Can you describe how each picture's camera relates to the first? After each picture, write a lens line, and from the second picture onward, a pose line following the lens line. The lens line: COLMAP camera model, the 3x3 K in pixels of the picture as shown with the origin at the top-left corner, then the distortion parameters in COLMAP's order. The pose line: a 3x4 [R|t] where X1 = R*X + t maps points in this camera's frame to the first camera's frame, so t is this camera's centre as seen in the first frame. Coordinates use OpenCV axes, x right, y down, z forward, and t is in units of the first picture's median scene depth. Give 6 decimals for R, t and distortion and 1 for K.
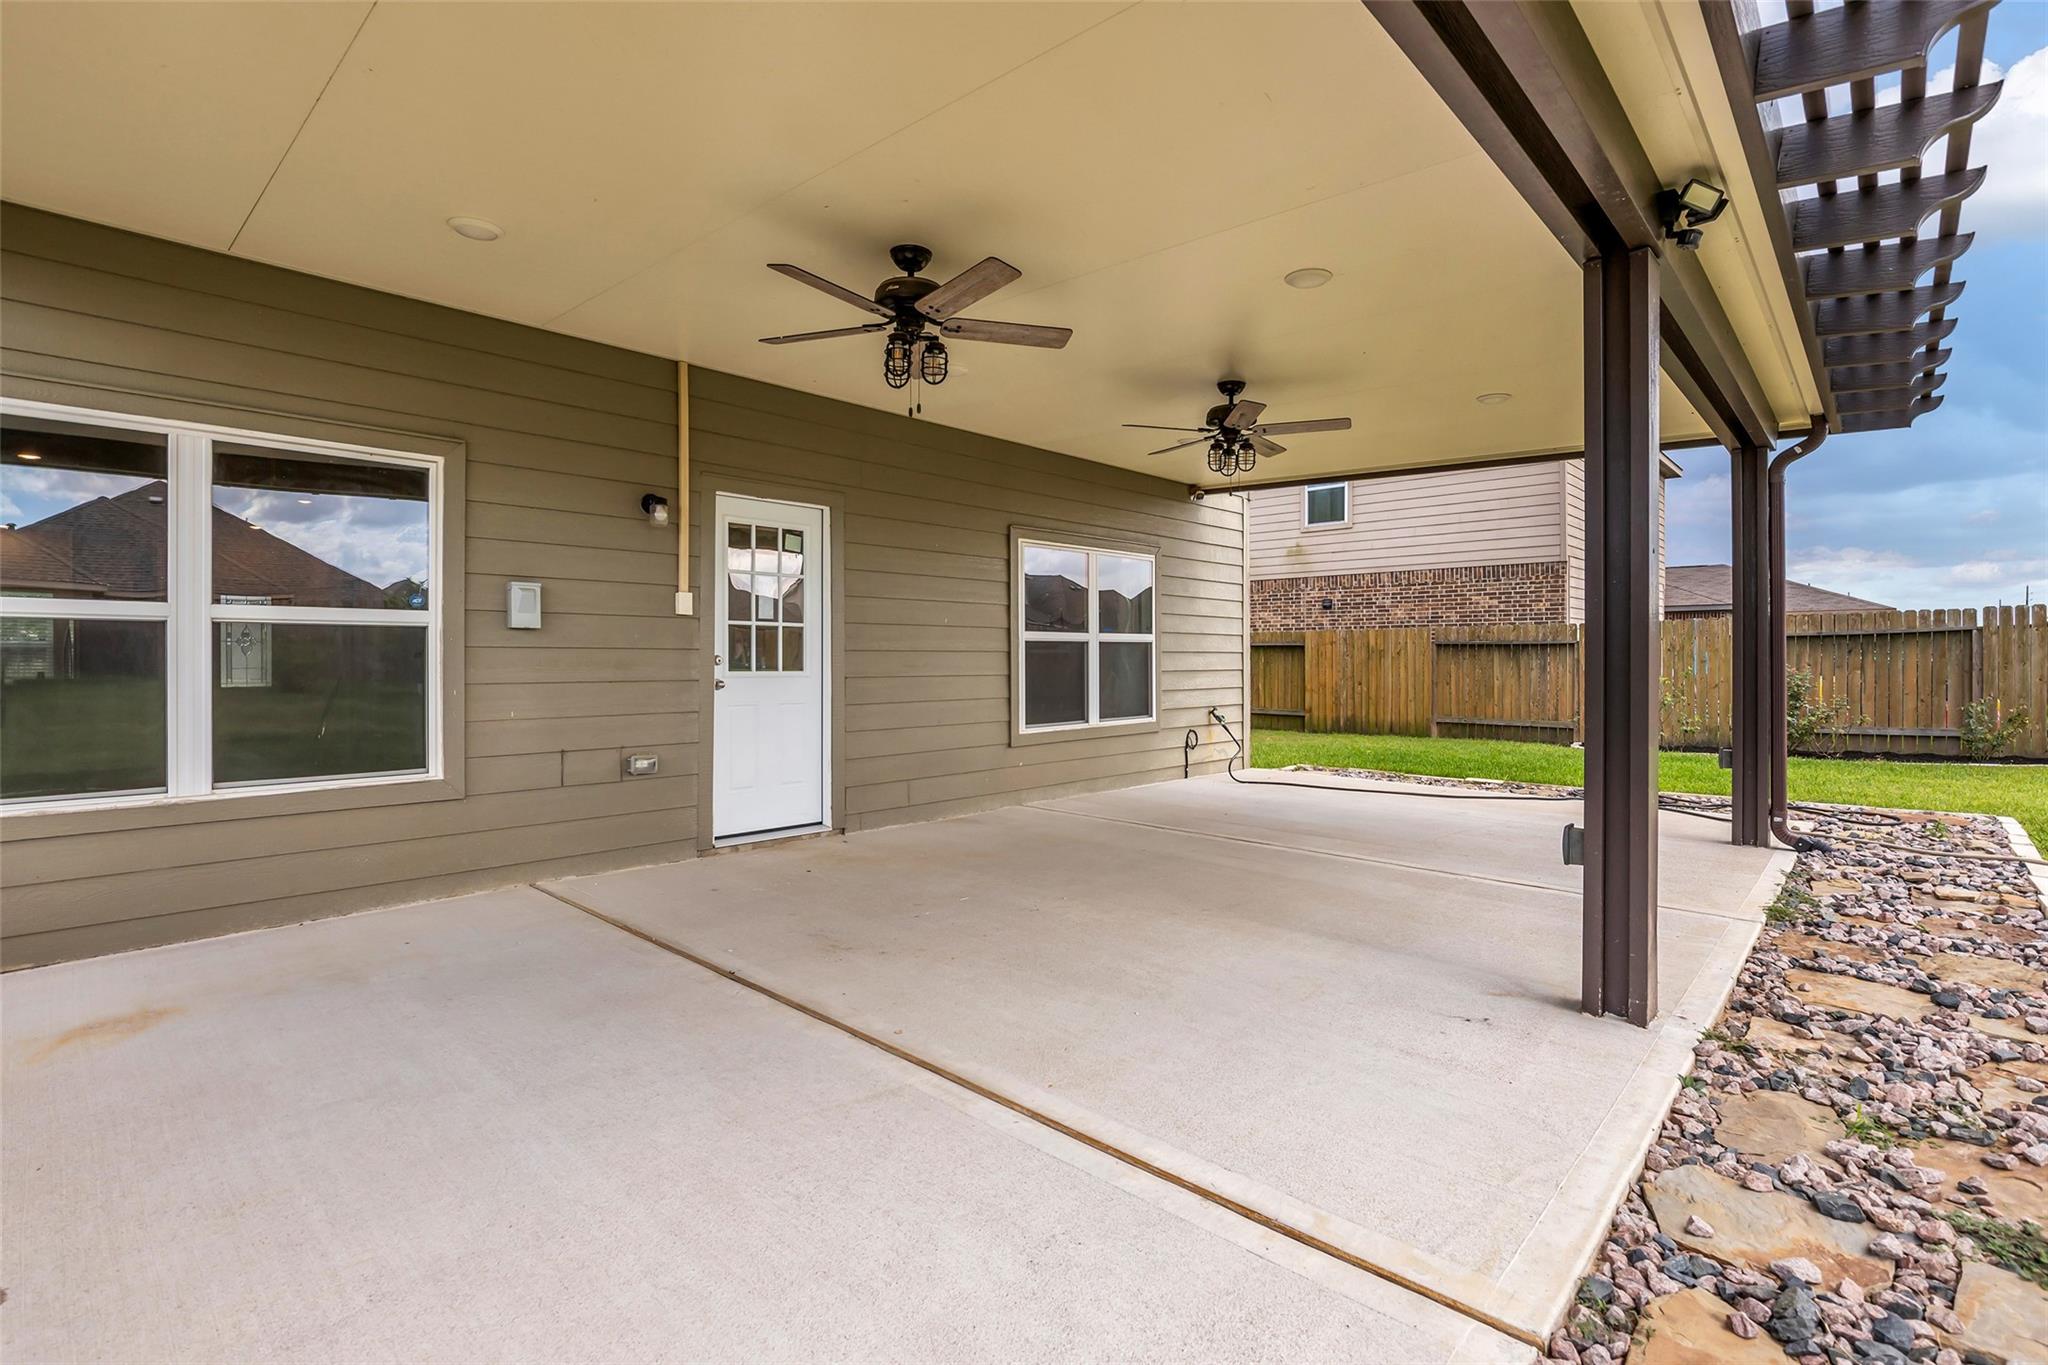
lens RADIAL K [[948.2, 0, 1015.9], [0, 948.2, 666.7], [0, 0, 1]] dist [-0.006936, 0.000447]
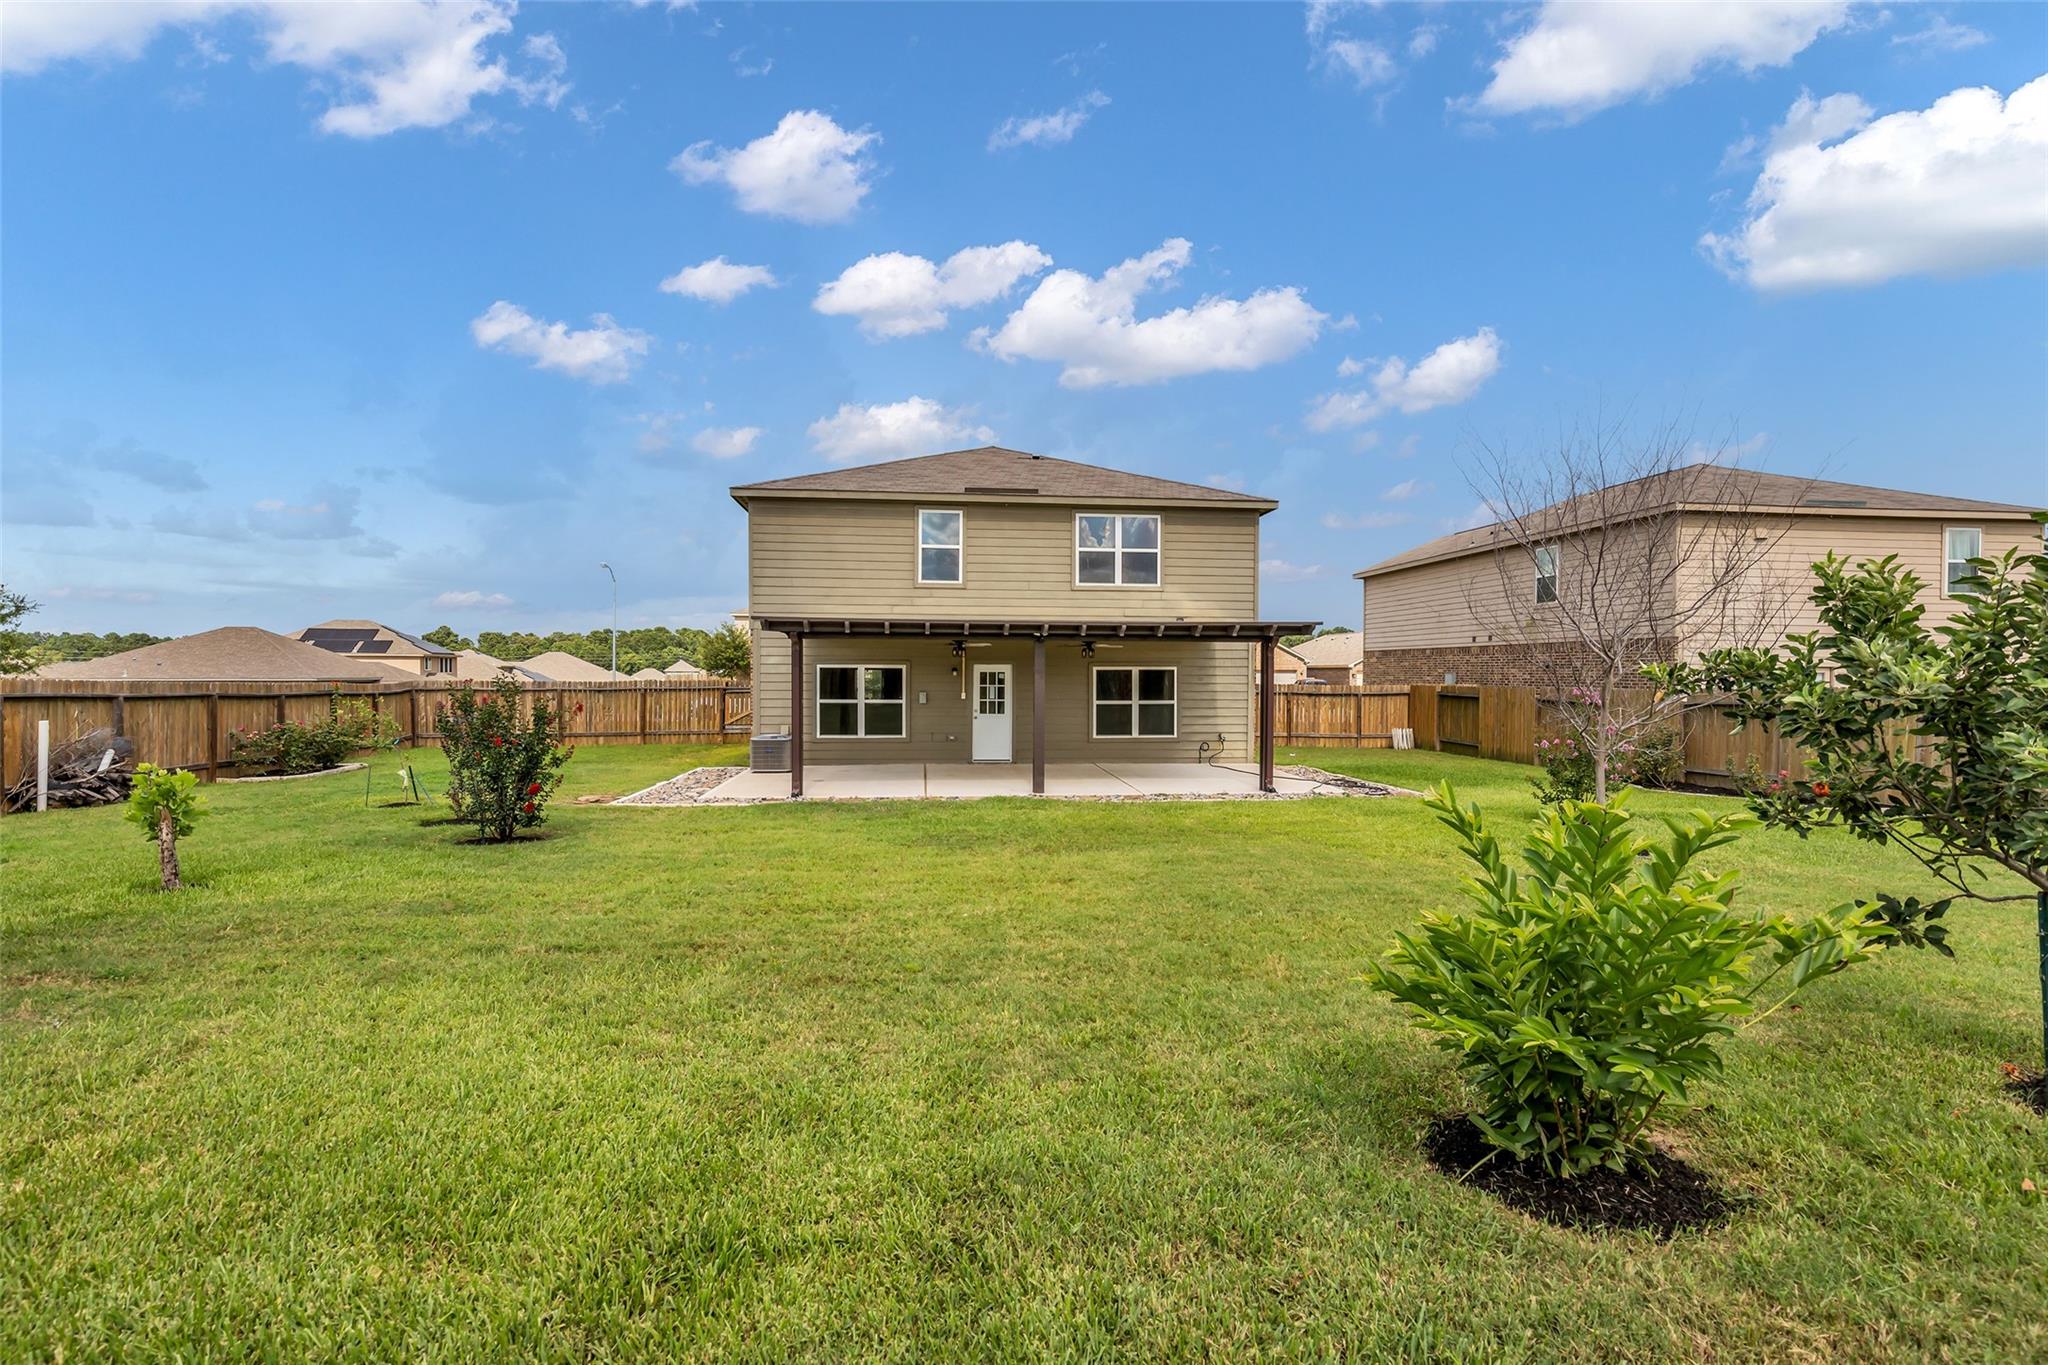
lens RADIAL K [[948.2, 0, 1031.6], [0, 948.2, 683.1], [0, 0, 1]] dist [-0.006936, 0.000447]
pose [[0.763042, 0.014893, -0.646177, 1.401548], [-0.012110, 0.999888, 0.008745, -0.094190], [0.646235, 0.001152, 0.763138, -1.038666]]
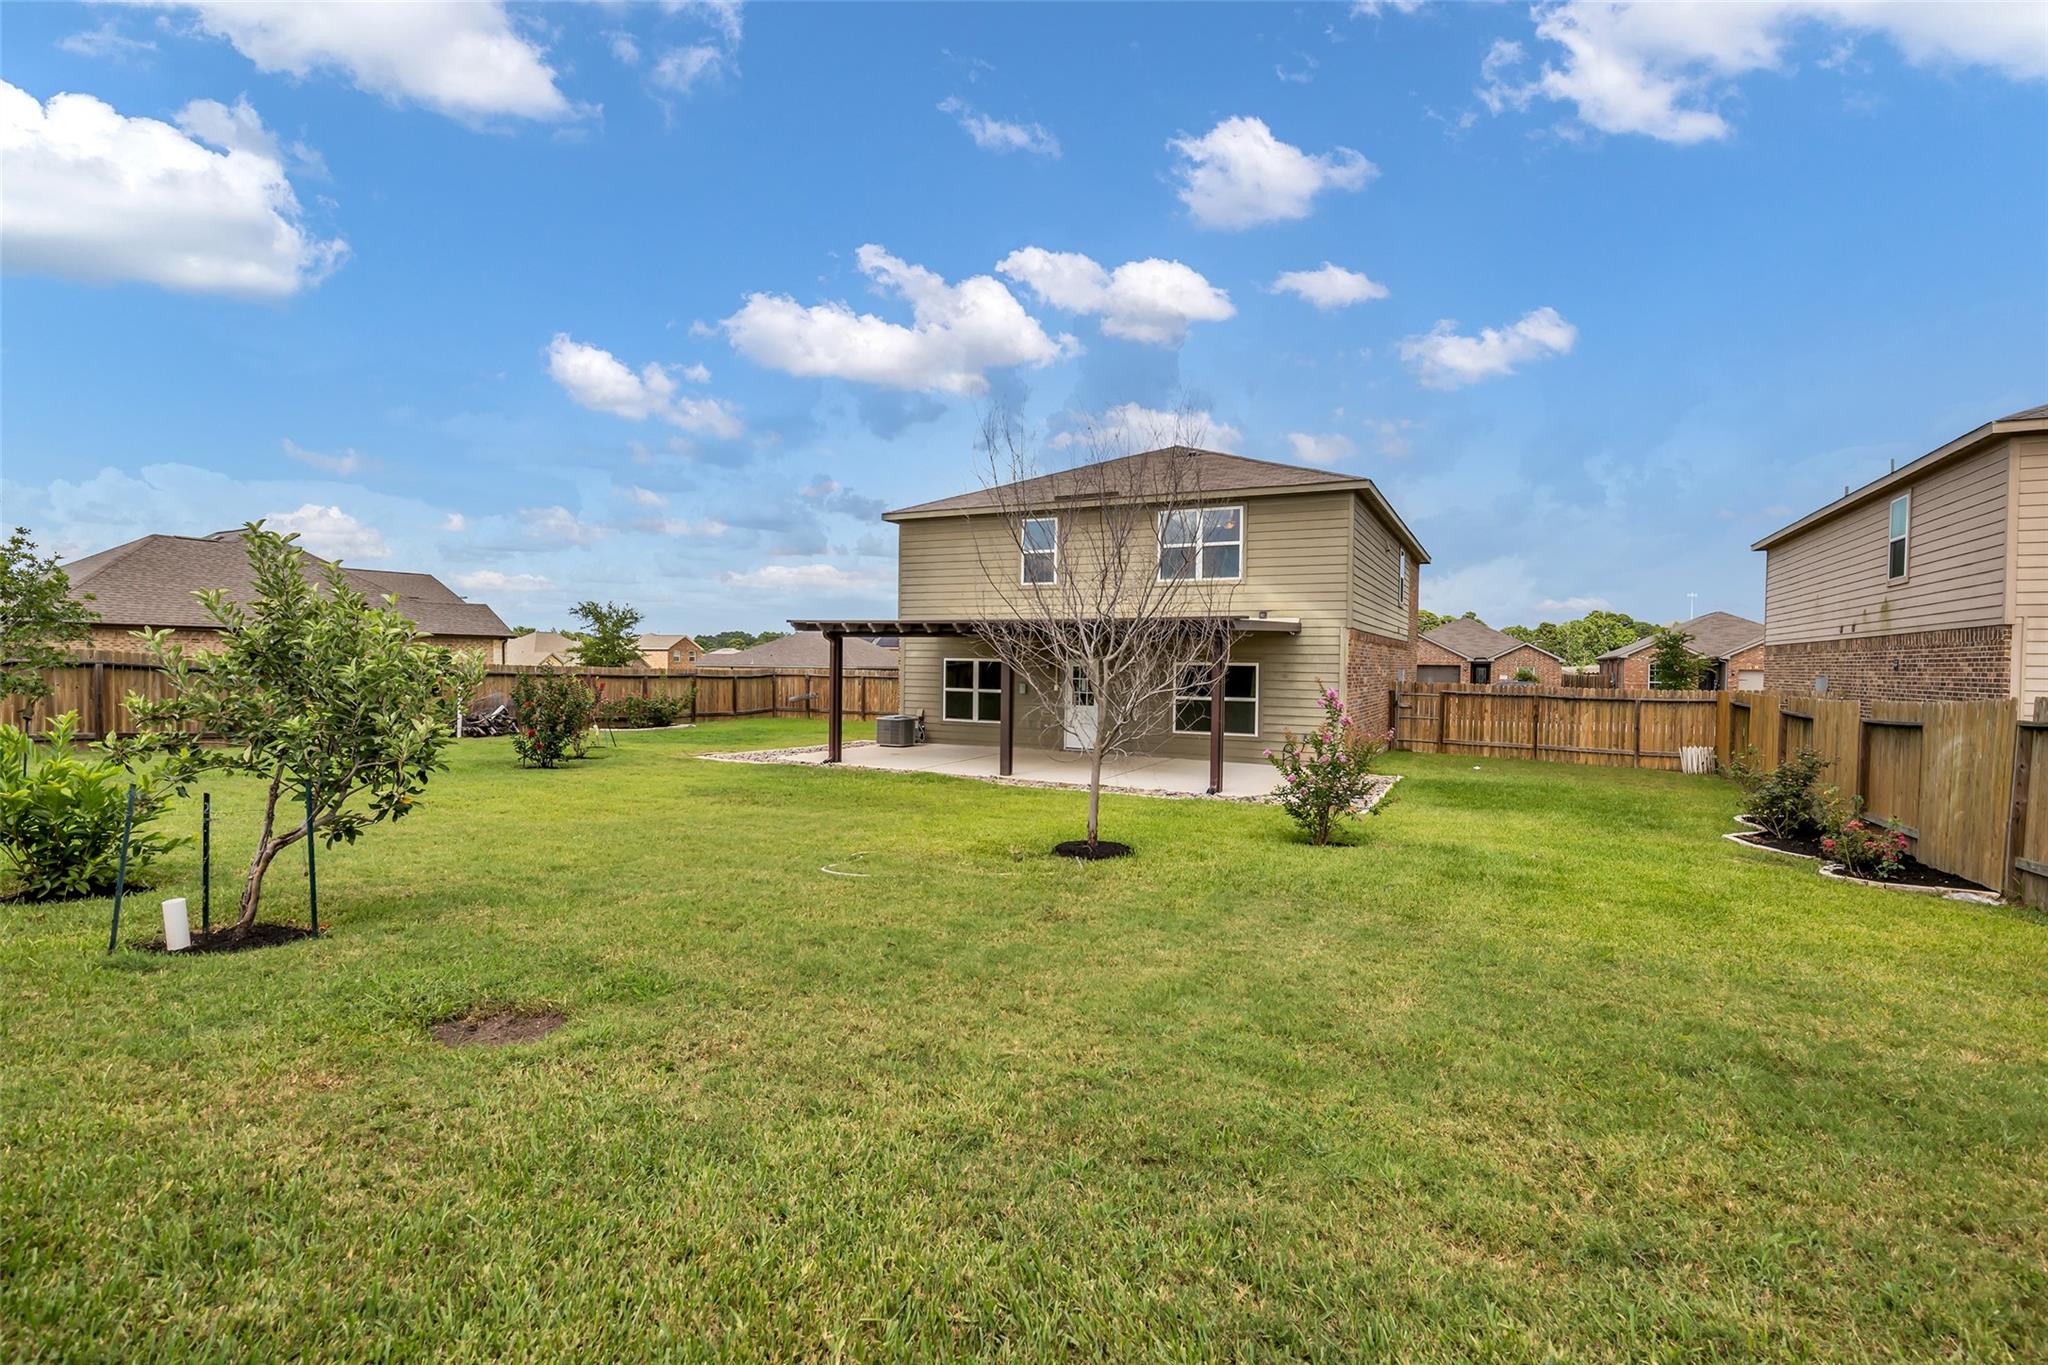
lens RADIAL K [[948.2, 0, 1016.0], [0, 948.2, 680.2], [0, 0, 1]] dist [-0.006936, 0.000447]
pose [[0.275378, 0.021882, -0.961087, 2.164635], [-0.024033, 0.999585, 0.015872, -0.098878], [0.961036, 0.018727, 0.275790, -0.178843]]
